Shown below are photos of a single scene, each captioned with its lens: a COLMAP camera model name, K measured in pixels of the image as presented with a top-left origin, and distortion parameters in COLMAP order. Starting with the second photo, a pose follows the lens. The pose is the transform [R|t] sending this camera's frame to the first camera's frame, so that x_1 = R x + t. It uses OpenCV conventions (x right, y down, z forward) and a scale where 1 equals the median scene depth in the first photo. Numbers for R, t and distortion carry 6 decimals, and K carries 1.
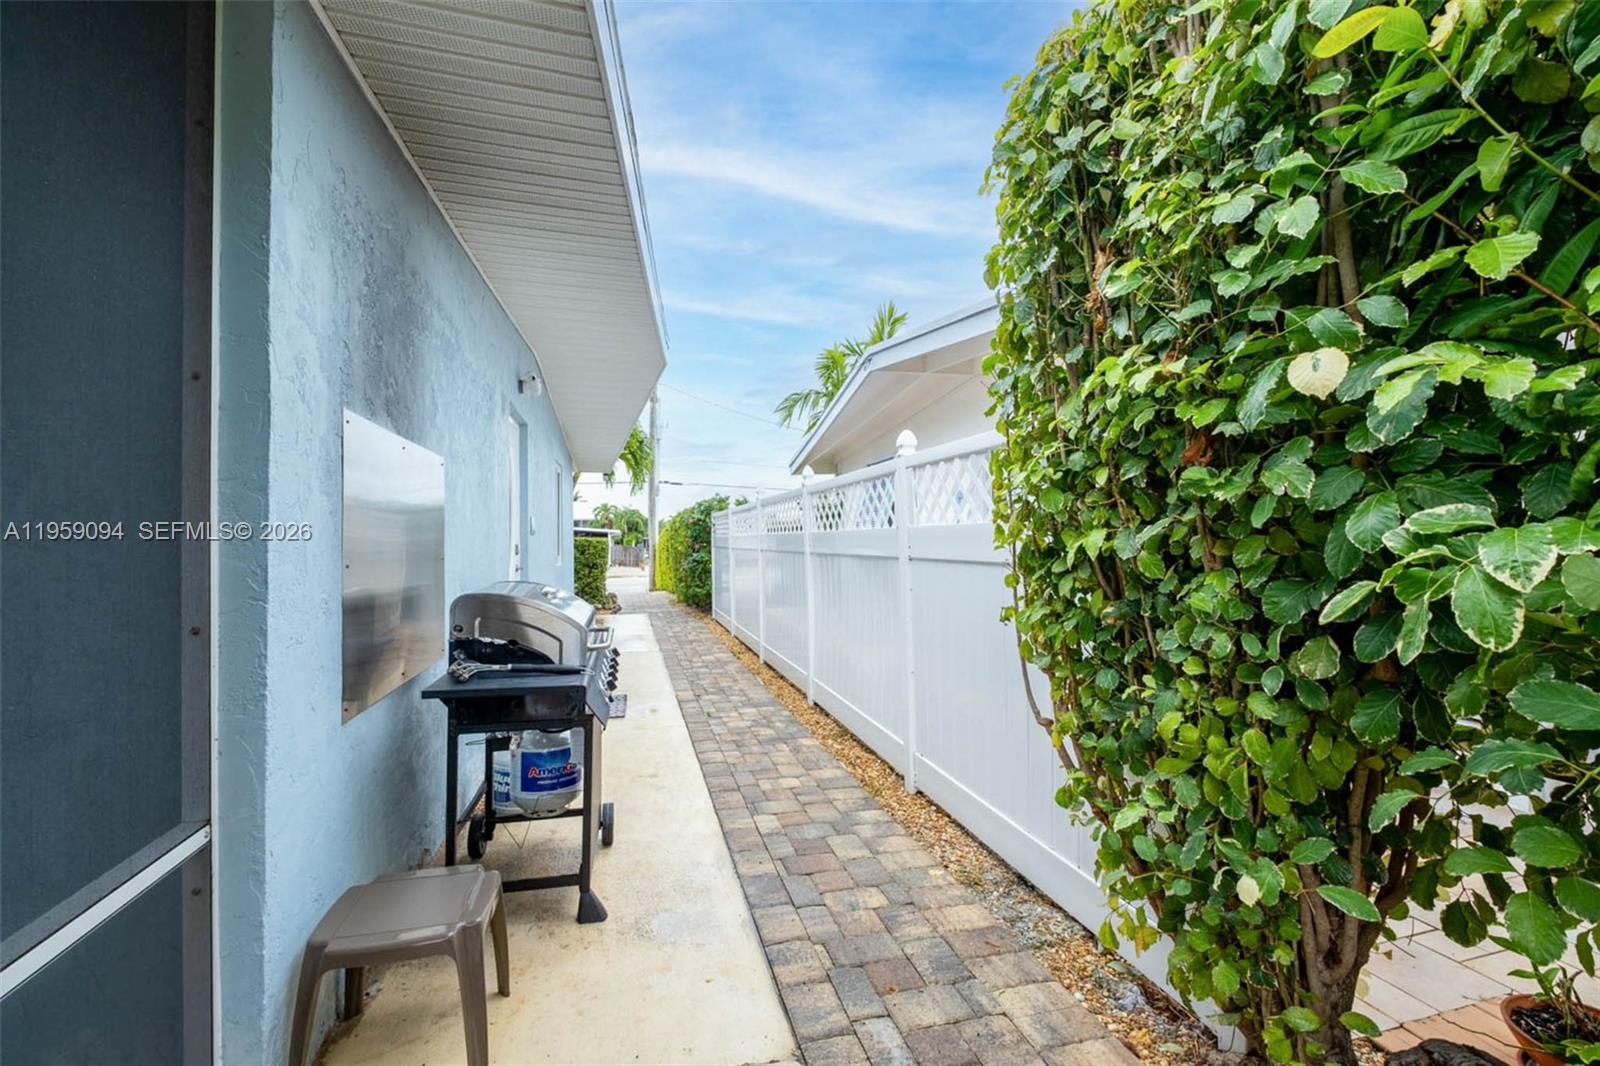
lens RADIAL K [[696.2, 0, 802.4], [0, 696.2, 528.7], [0, 0, 1]] dist [-0.003272, -0.000494]
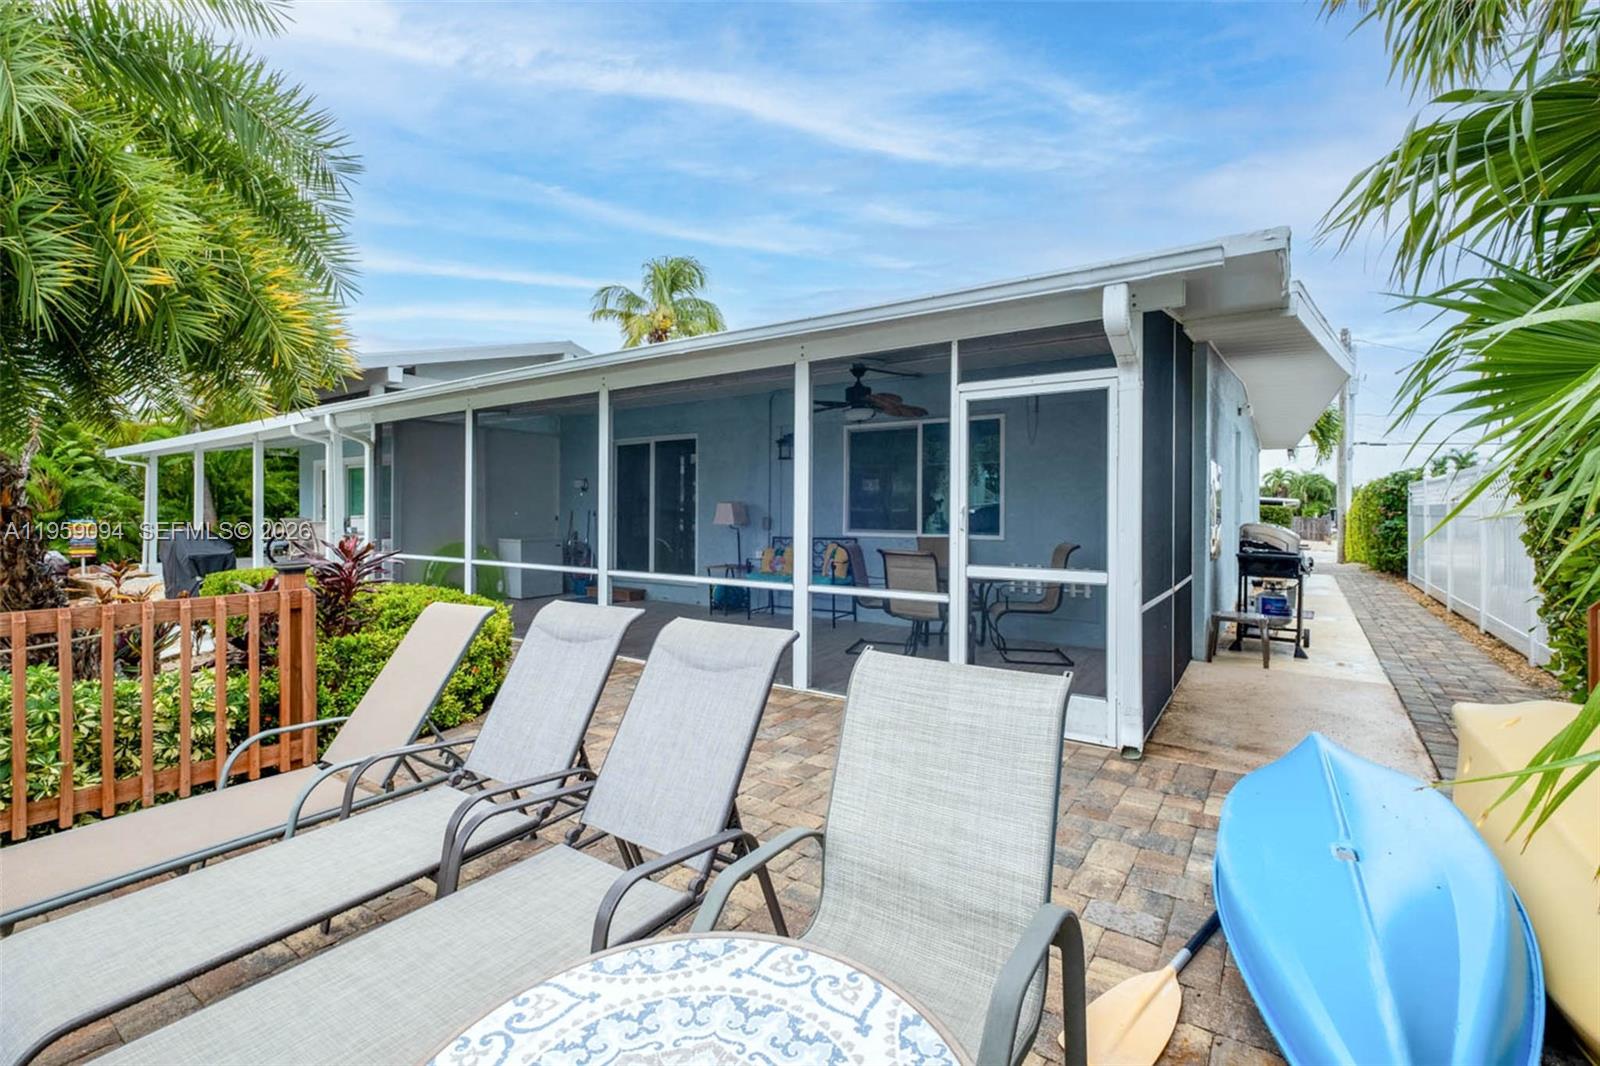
lens RADIAL K [[696.2, 0, 802.4], [0, 696.2, 528.7], [0, 0, 1]] dist [-0.003272, -0.000494]
pose [[0.641633, 0.024534, -0.766619, 0.087492], [0.008865, 0.999184, 0.039397, -0.002727], [0.766960, -0.032074, 0.640892, -0.380470]]
